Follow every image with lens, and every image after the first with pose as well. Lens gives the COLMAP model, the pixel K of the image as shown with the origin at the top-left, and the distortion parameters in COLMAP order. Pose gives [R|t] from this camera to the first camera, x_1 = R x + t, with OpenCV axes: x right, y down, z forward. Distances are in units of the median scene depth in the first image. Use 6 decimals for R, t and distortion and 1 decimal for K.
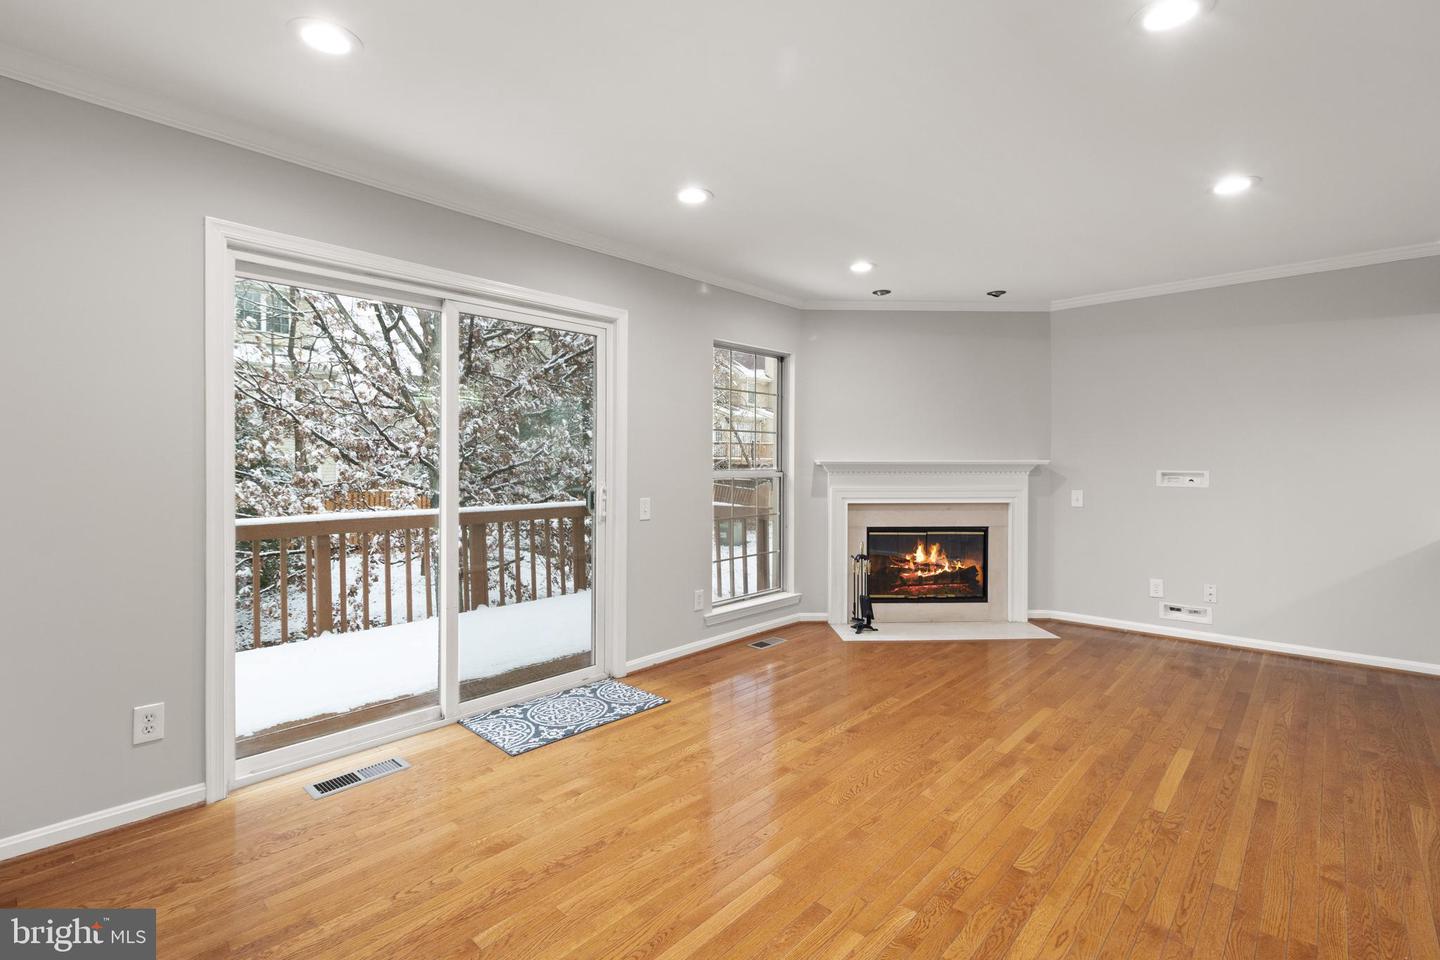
lens RADIAL K [[665.3, 0, 725.4], [0, 665.3, 479.7], [0, 0, 1]] dist [0.004447, -0.001195]
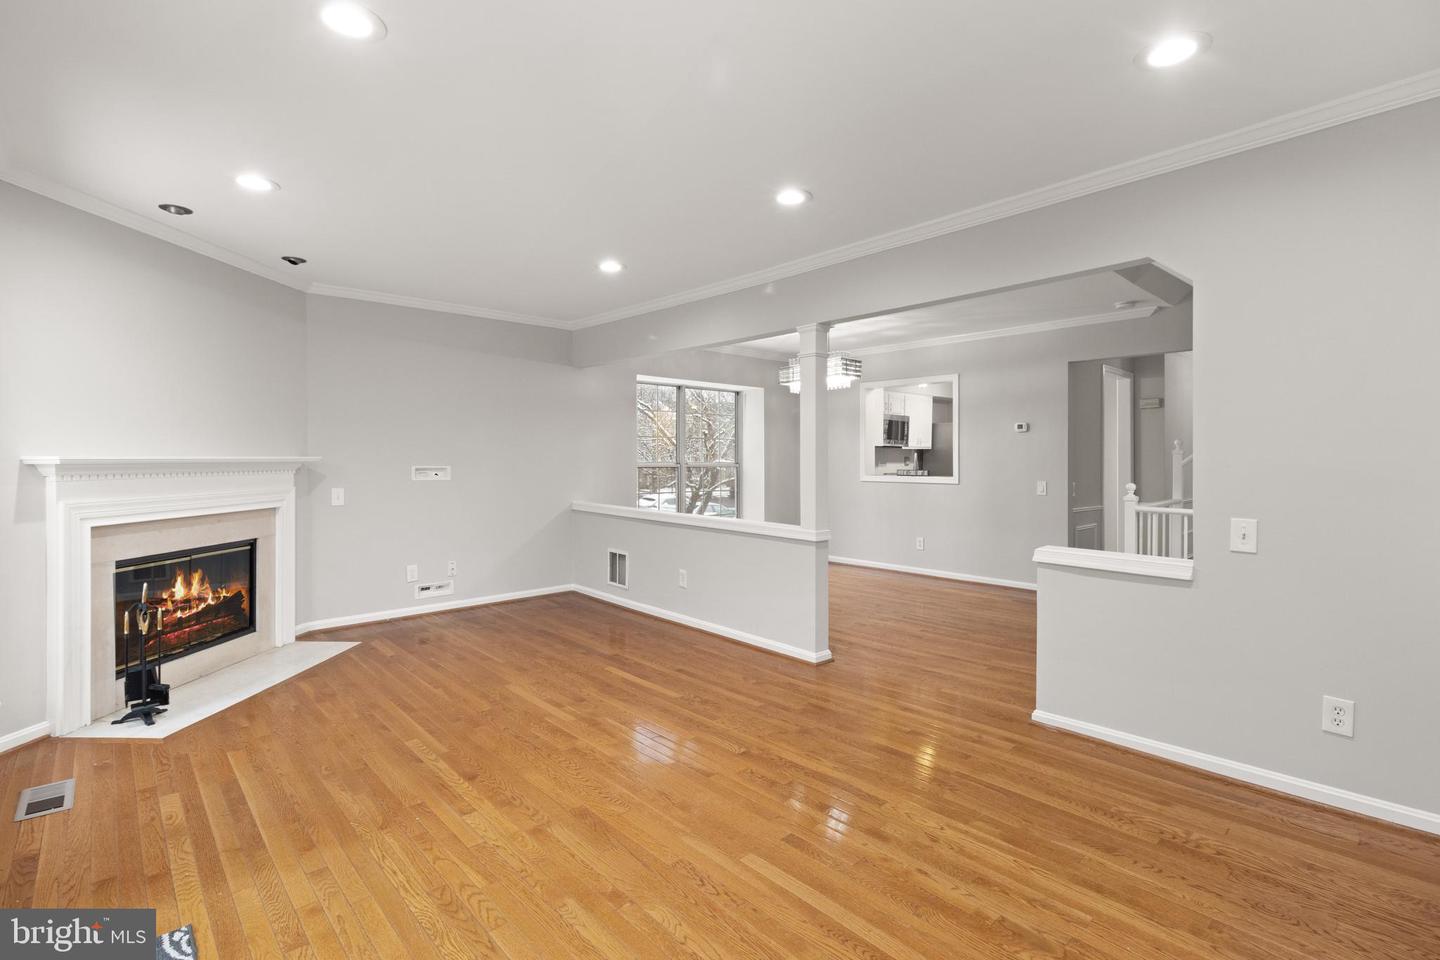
lens RADIAL K [[665.3, 0, 725.0], [0, 665.3, 469.4], [0, 0, 1]] dist [0.004447, -0.001195]
pose [[0.085821, -0.017729, 0.996153, -0.406093], [0.026349, 0.999532, 0.015519, -0.012170], [-0.995962, 0.024916, 0.086248, 0.392054]]
